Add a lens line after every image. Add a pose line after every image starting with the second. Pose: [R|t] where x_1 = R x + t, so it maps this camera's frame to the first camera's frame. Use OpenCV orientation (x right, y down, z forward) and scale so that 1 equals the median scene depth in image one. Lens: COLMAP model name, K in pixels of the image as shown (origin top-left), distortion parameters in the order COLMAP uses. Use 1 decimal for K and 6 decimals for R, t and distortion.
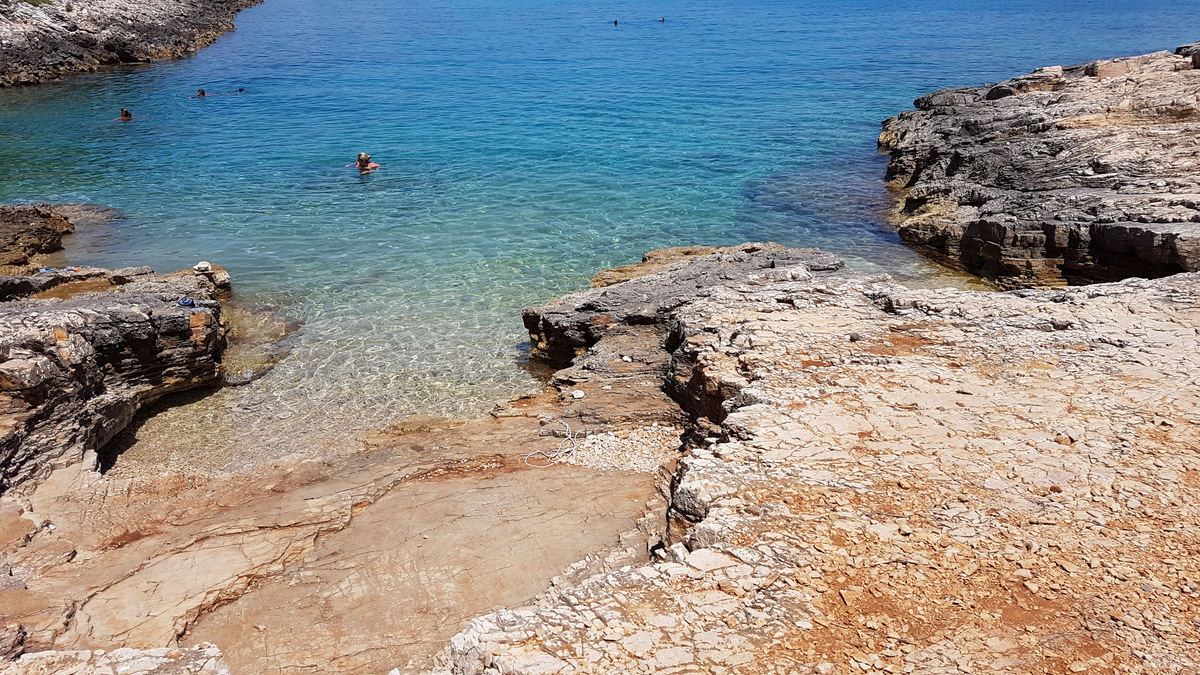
lens RADIAL K [[942.1, 0, 565.6], [0, 942.1, 343.3], [0, 0, 1]] dist [0.110718, -0.162877]
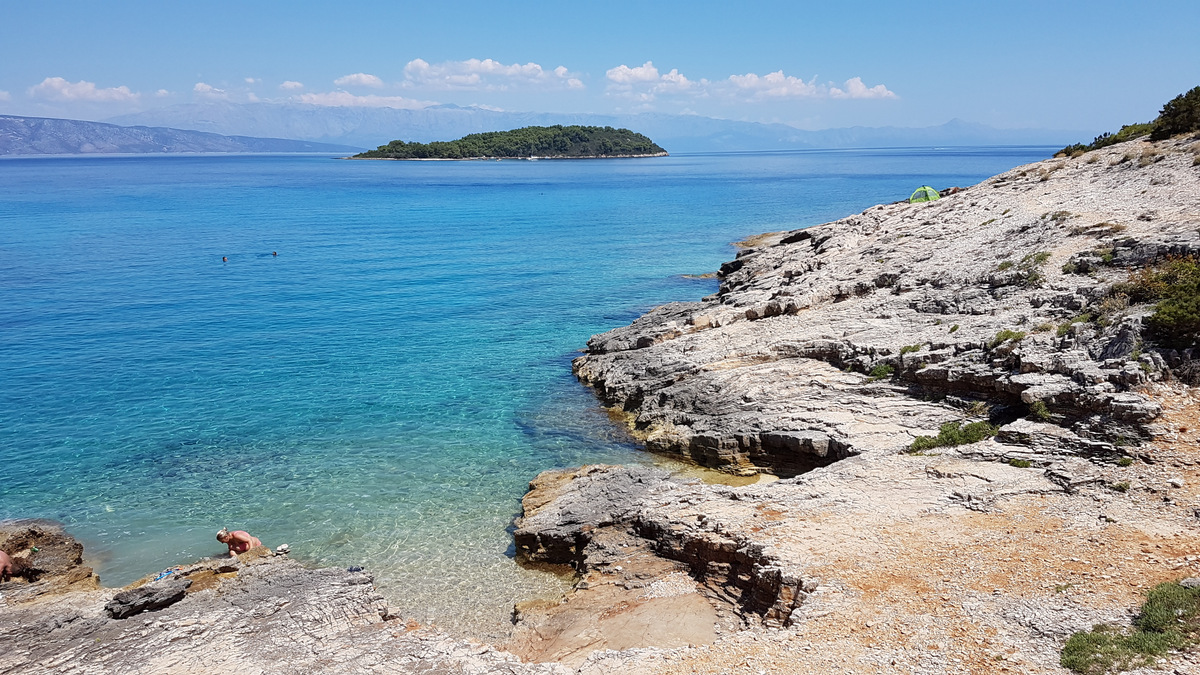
lens RADIAL K [[942.1, 0, 612.9], [0, 942.1, 388.9], [0, 0, 1]] dist [0.110718, -0.162877]
pose [[0.863810, -0.113215, 0.490933, -0.591164], [0.180089, 0.979432, -0.091003, -0.085508], [-0.470533, 0.167021, 0.866431, -0.492973]]
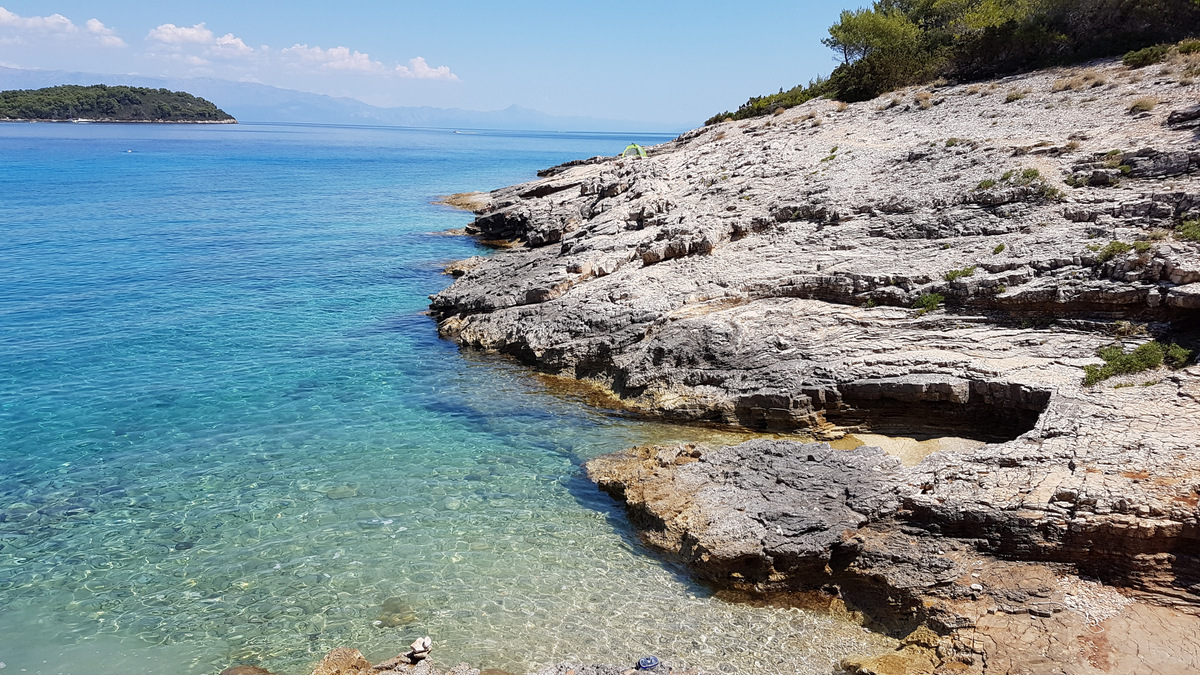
lens RADIAL K [[942.1, 0, 612.1], [0, 942.1, 348.8], [0, 0, 1]] dist [0.110718, -0.162877]
pose [[0.572010, -0.156945, 0.805092, -0.824920], [0.276085, 0.961093, -0.008799, -0.248290], [-0.772387, 0.227307, 0.593085, 0.334221]]
